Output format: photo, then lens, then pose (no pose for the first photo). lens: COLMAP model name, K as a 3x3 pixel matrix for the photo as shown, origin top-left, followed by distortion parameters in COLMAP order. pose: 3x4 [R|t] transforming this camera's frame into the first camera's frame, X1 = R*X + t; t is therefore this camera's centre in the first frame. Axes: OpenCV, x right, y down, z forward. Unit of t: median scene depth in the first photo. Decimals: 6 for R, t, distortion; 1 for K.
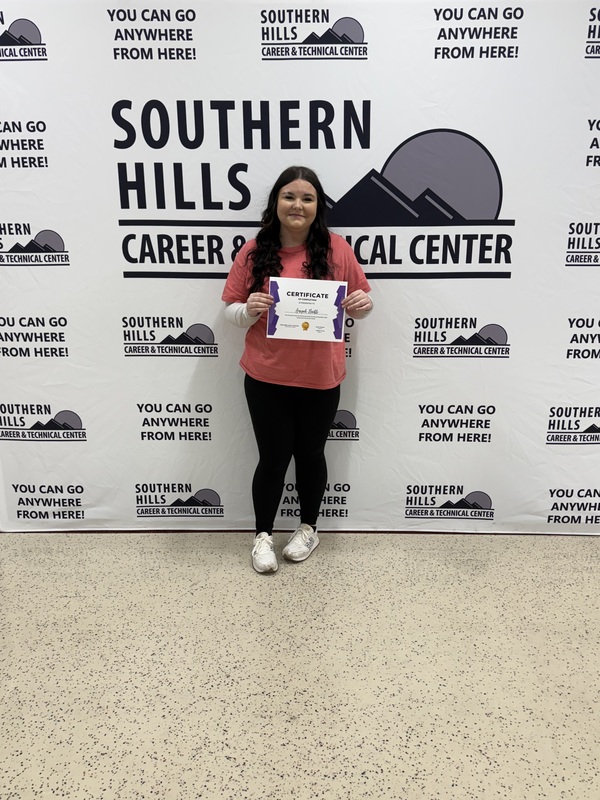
lens RADIAL K [[626.2, 0, 302.4], [0, 626.2, 405.7], [0, 0, 1]] dist [0.029626, -0.035379]
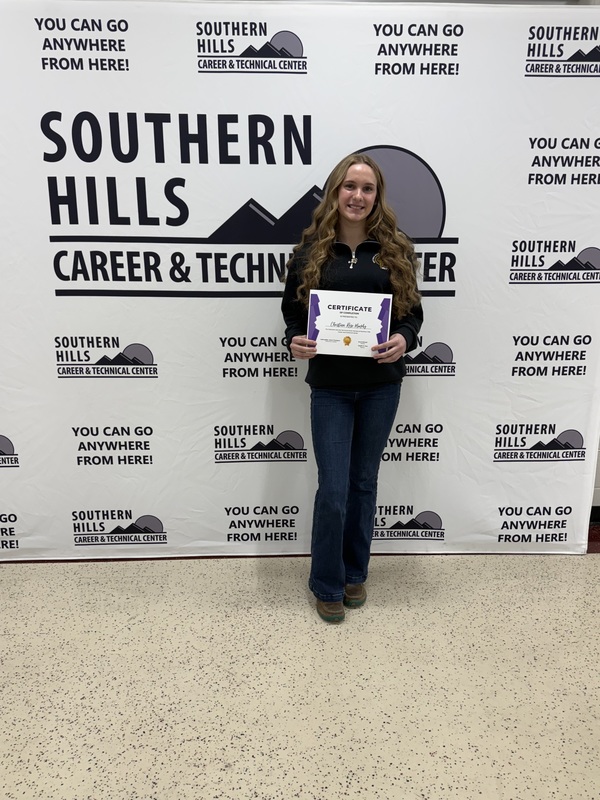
lens RADIAL K [[626.2, 0, 301.5], [0, 626.2, 402.7], [0, 0, 1]] dist [0.029626, -0.035379]
pose [[0.998605, -0.010230, 0.051811, 0.038903], [0.011040, 0.999821, -0.015380, -0.024540], [-0.051644, 0.015930, 0.998538, 0.032448]]
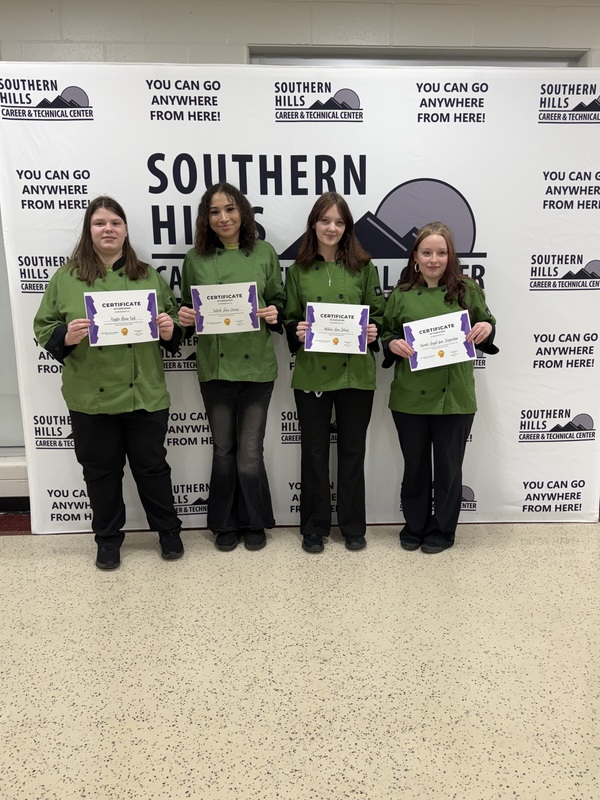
lens RADIAL K [[626.2, 0, 301.7], [0, 626.2, 404.7], [0, 0, 1]] dist [0.029626, -0.035379]
pose [[0.998254, -0.015235, 0.057070, -0.090889], [0.018917, 0.997735, -0.064551, 0.067020], [-0.055957, 0.065518, 0.996281, -0.162125]]
